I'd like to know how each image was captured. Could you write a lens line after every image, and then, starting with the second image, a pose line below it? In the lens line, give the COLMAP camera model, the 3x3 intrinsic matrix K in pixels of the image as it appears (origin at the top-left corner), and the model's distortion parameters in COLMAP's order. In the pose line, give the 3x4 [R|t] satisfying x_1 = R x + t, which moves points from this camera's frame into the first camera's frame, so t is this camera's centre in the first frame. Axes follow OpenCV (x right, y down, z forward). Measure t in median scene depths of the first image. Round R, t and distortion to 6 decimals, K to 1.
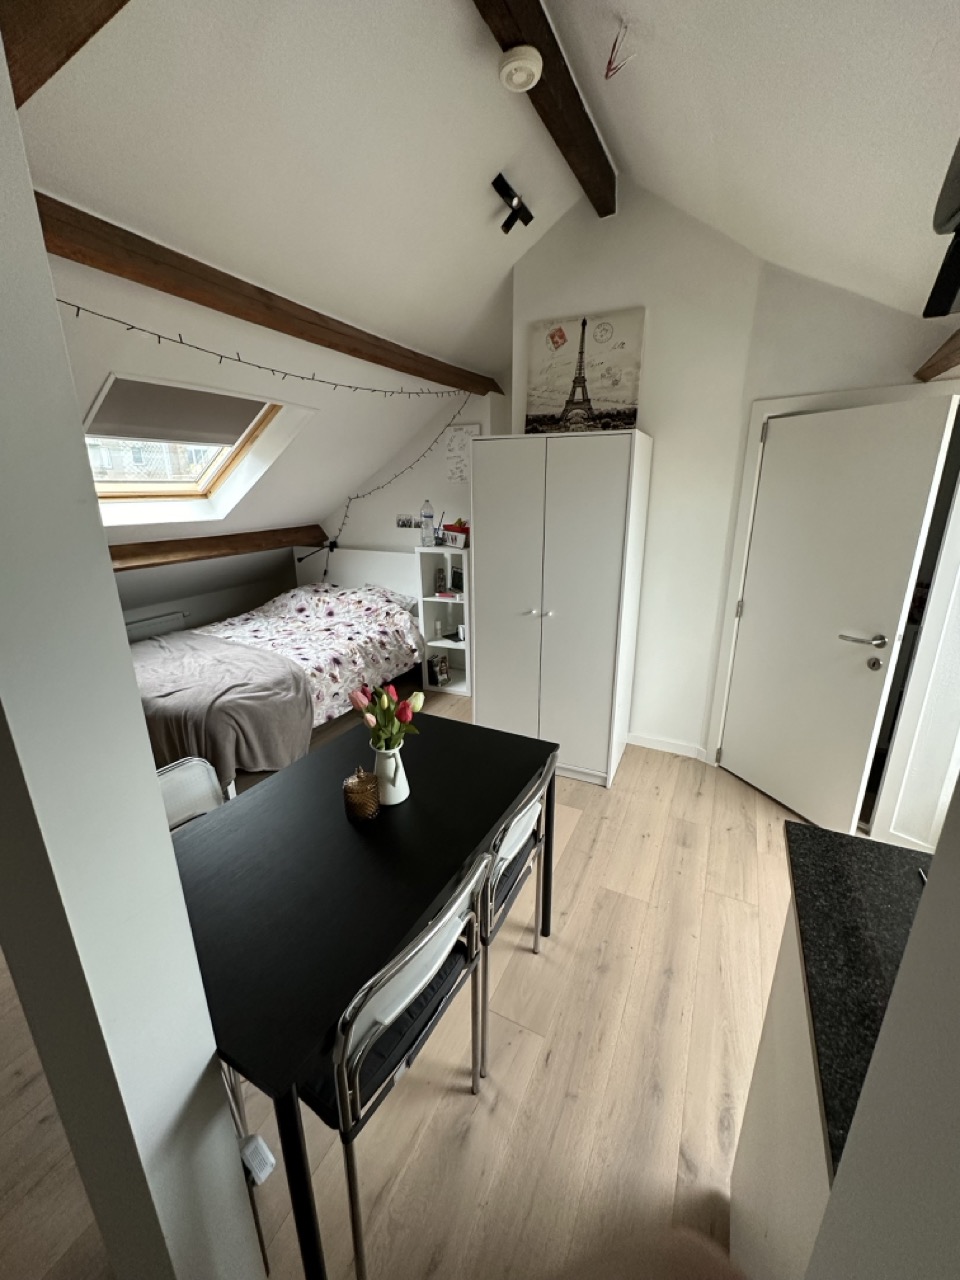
lens RADIAL K [[511.2, 0, 480.8], [0, 511.2, 642.4], [0, 0, 1]] dist [-0.003175, -0.000061]
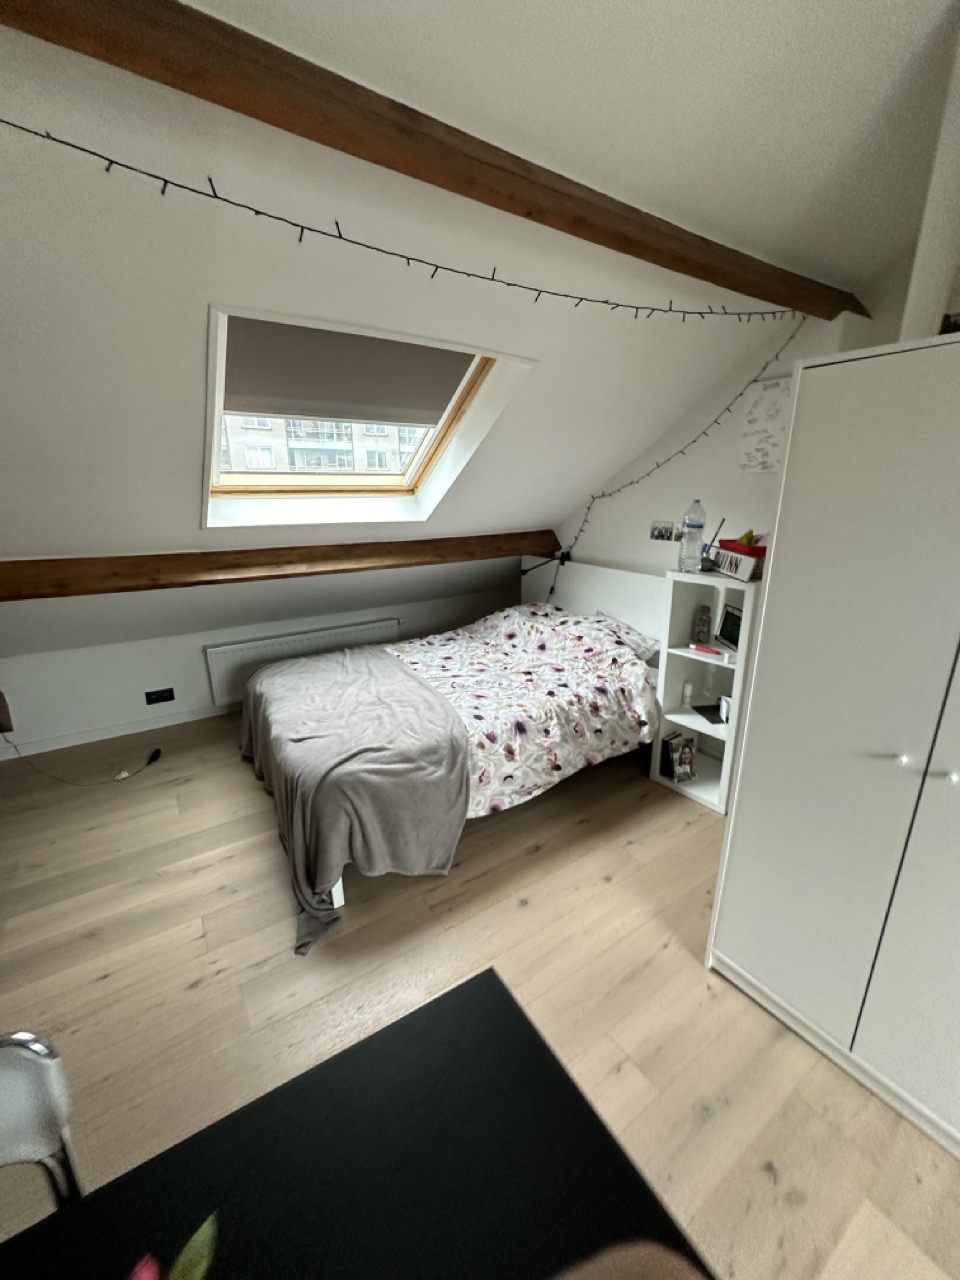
lens RADIAL K [[511.2, 0, 482.4], [0, 511.2, 641.1], [0, 0, 1]] dist [-0.003175, -0.000061]
pose [[0.867352, 0.142328, -0.476911, -0.009085], [-0.145546, 0.988884, 0.030418, -0.085974], [0.475938, 0.043029, 0.878425, 0.324810]]
